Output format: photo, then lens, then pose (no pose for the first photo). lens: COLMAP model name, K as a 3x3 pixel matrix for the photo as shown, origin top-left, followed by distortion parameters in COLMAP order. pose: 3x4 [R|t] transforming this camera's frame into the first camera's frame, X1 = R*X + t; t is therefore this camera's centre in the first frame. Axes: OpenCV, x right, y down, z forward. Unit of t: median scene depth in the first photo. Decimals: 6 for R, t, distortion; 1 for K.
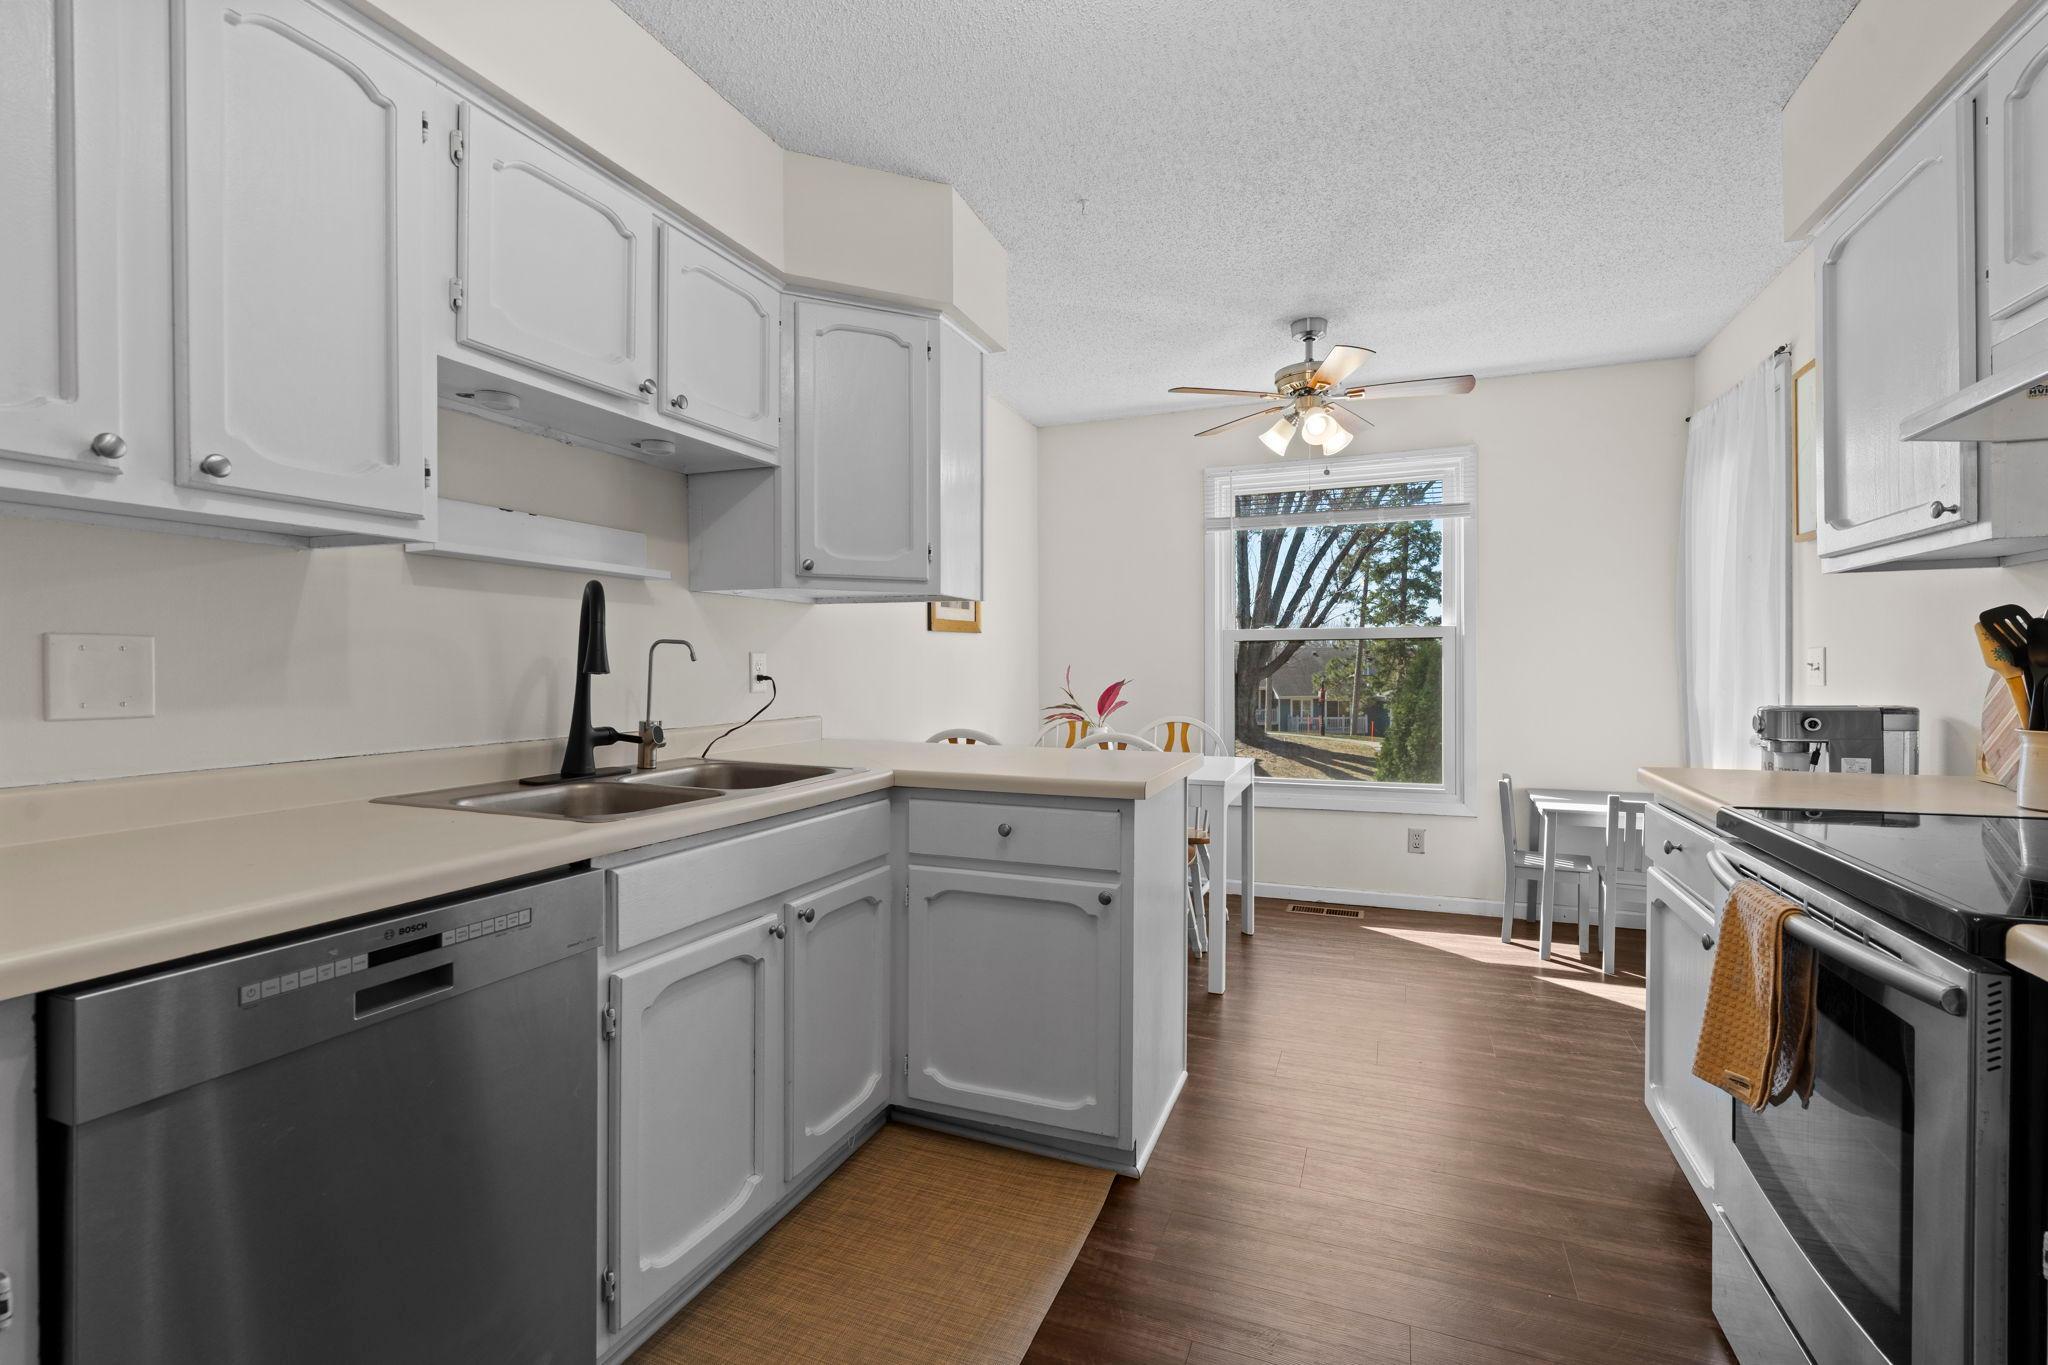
lens RADIAL K [[922.9, 0, 1021.5], [0, 922.9, 678.1], [0, 0, 1]] dist [-0.002369, 0.000812]
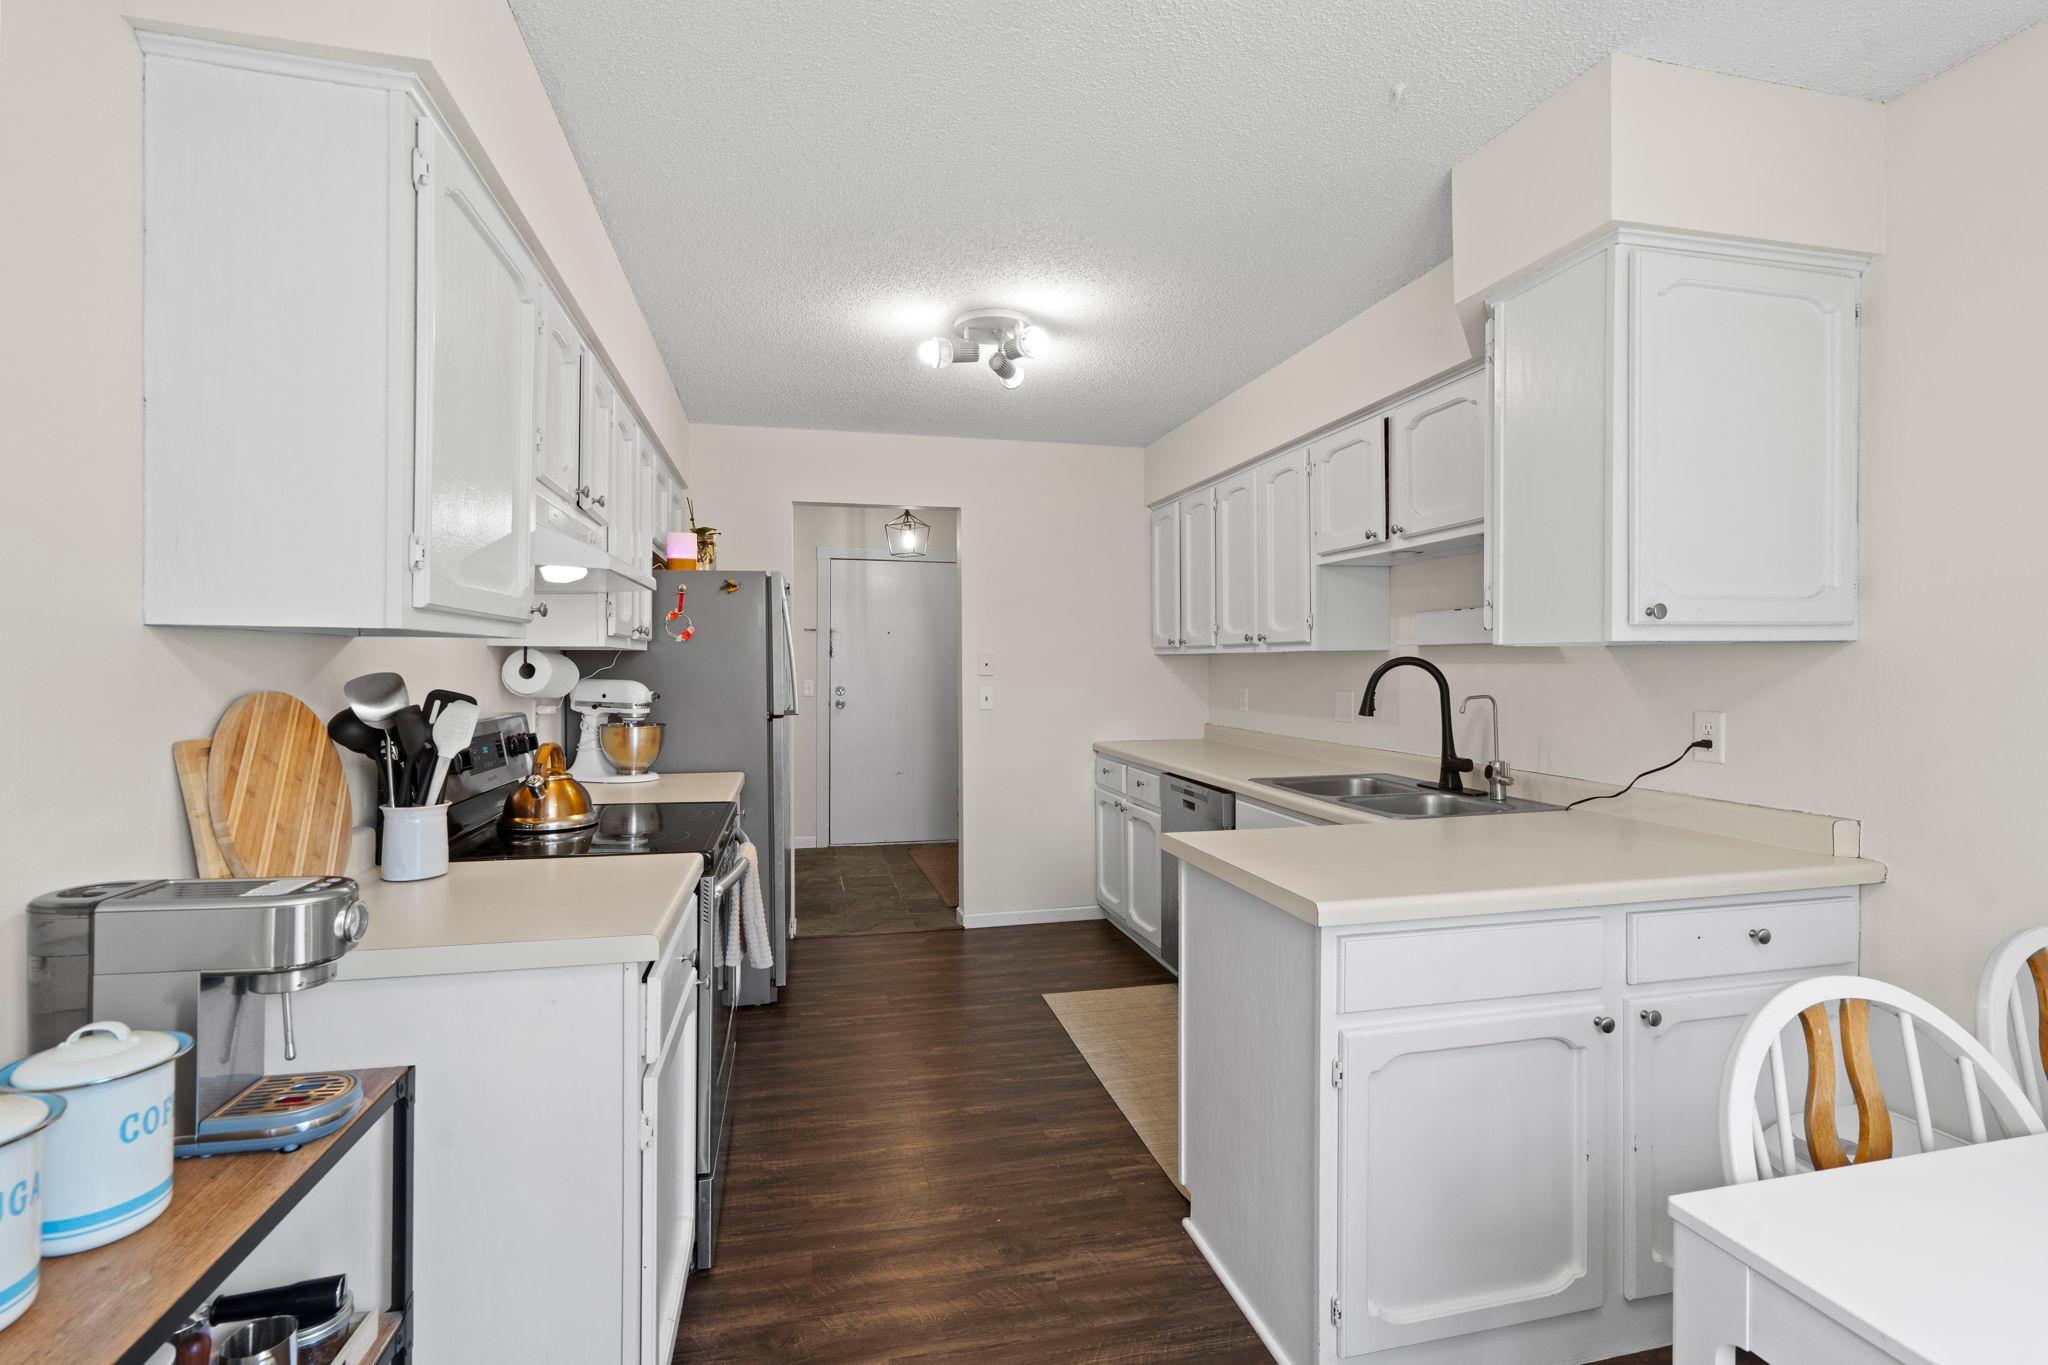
lens RADIAL K [[922.9, 0, 1021.5], [0, 922.9, 678.1], [0, 0, 1]] dist [-0.002369, 0.000812]
pose [[-0.820793, 0.010778, -0.571124, 0.564127], [-0.008740, 0.999468, 0.031422, -0.066279], [0.571159, 0.030782, -0.820262, 1.132785]]
